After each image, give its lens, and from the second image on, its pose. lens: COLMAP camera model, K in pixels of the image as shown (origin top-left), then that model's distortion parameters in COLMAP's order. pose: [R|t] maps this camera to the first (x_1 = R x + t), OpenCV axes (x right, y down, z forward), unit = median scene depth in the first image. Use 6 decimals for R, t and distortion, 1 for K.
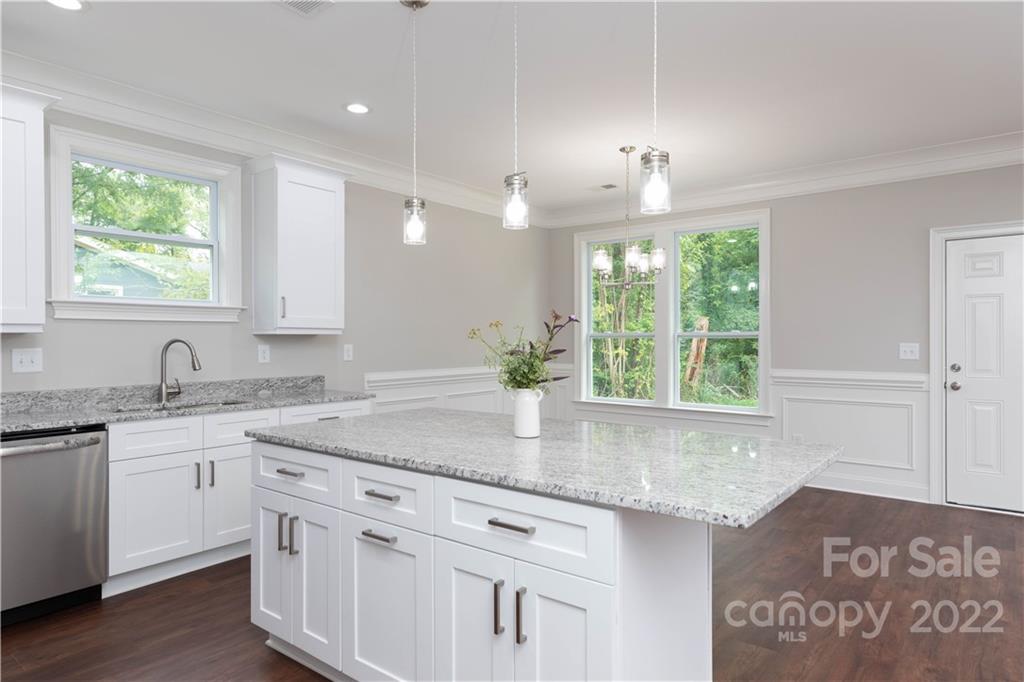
lens RADIAL K [[619.7, 0, 512.0], [0, 619.7, 341.0], [0, 0, 1]] dist [0.003239, -0.000666]
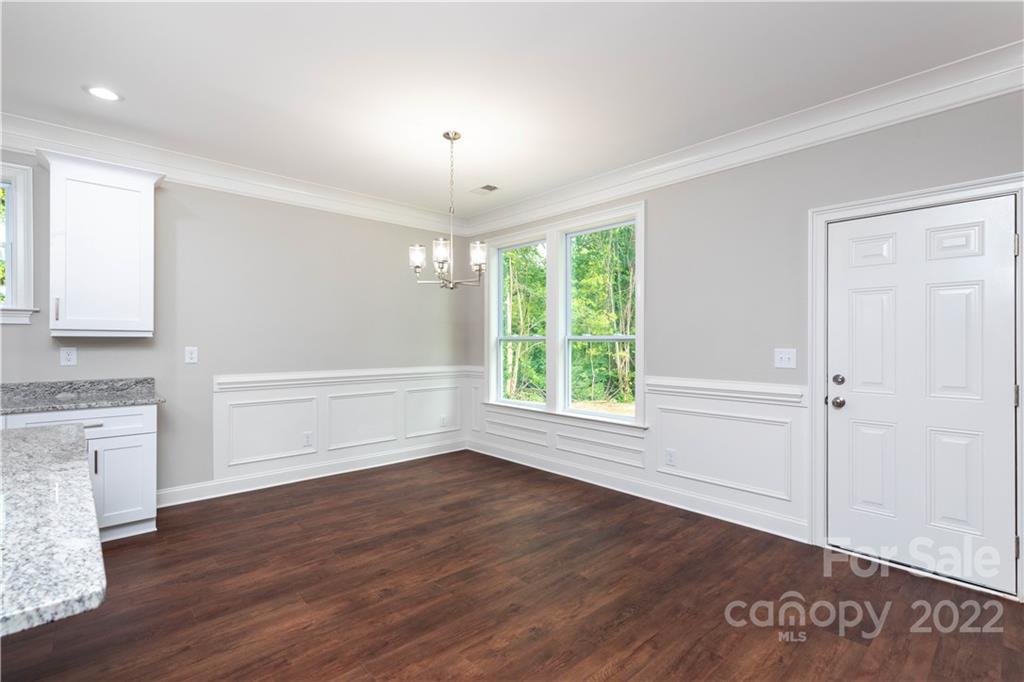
lens RADIAL K [[474.9, 0, 515.9], [0, 474.9, 343.3], [0, 0, 1]] dist [0.004252, 0.000474]
pose [[0.989167, 0.003519, -0.146750, 0.388513], [-0.003775, 0.999992, -0.001470, -0.001331], [0.146744, 0.002008, 0.989173, 0.323979]]
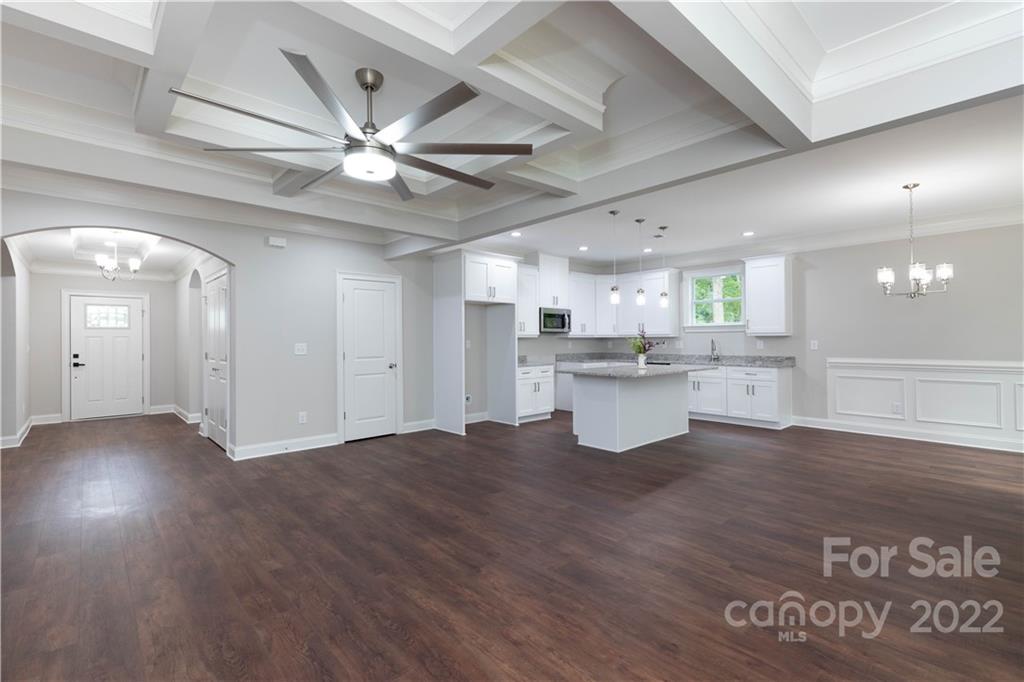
lens RADIAL K [[457.6, 0, 510.0], [0, 457.6, 332.5], [0, 0, 1]] dist [0.002680, 0.000261]
pose [[-0.153371, -0.013118, -0.988082, 1.239316], [-0.001794, 0.999914, -0.012997, 0.000427], [0.988167, -0.000220, -0.153381, 0.345144]]
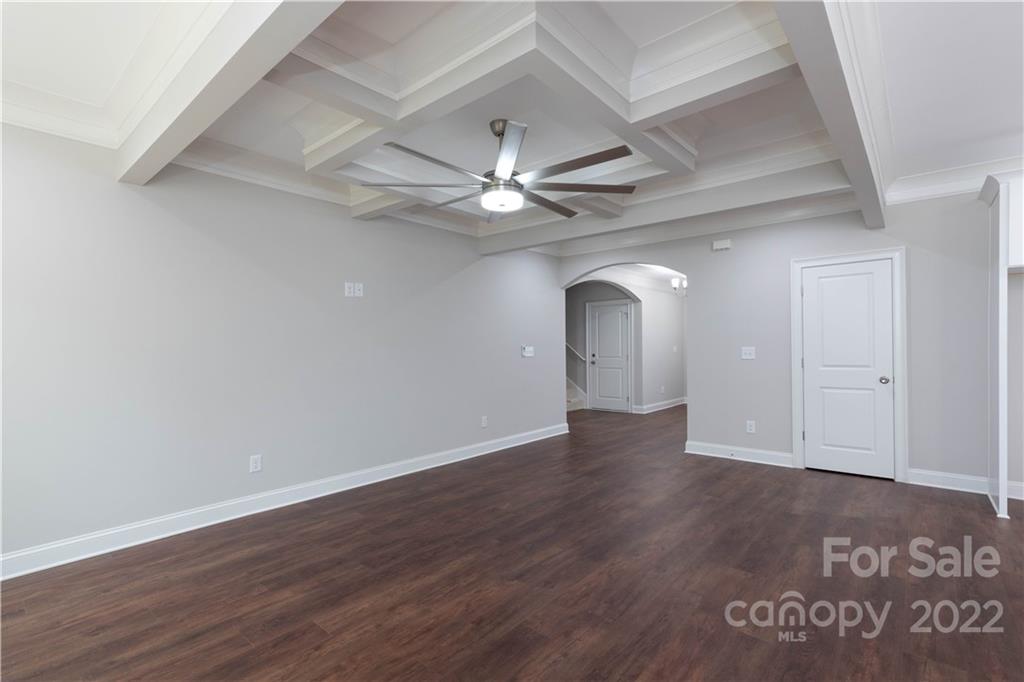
lens RADIAL K [[468.6, 0, 515.5], [0, 468.6, 347.3], [0, 0, 1]] dist [0.002832, 0.000550]
pose [[-0.999462, 0.010842, 0.030945, 0.698645], [0.011073, 0.999912, 0.007302, 0.000076], [-0.030863, 0.007641, -0.999494, 0.756735]]
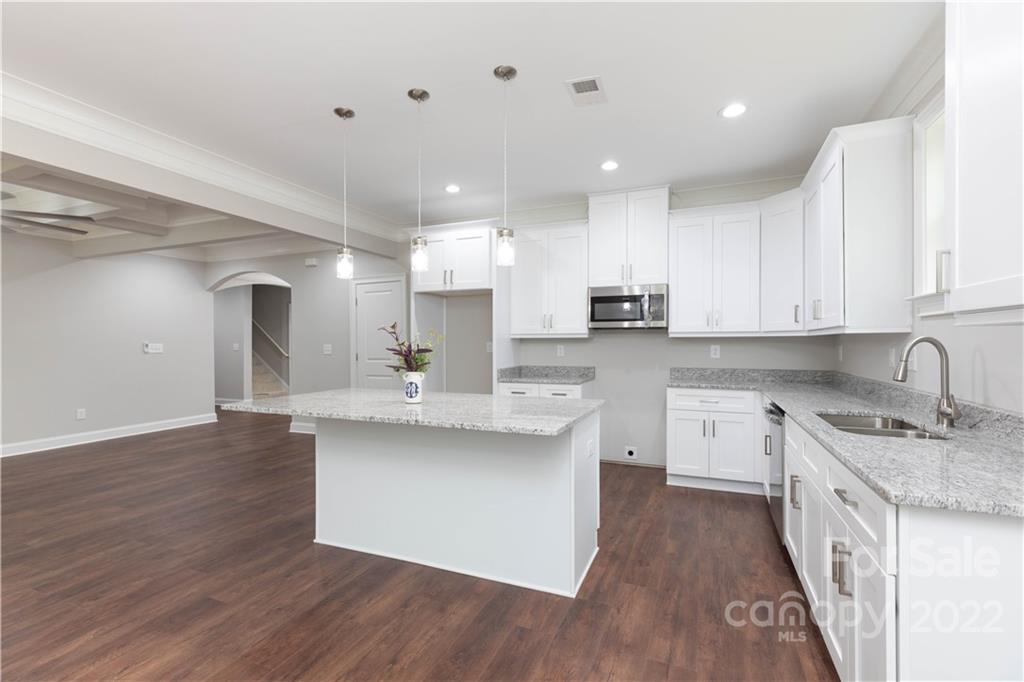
lens RADIAL K [[460.7, 0, 512.0], [0, 460.7, 341.0], [0, 0, 1]] dist [-0.000845, 0.000114]
pose [[-0.960172, 0.006267, -0.279338, 0.051978], [0.004771, 0.999970, 0.006035, -0.002903], [0.279368, 0.004462, -0.960174, 1.093400]]
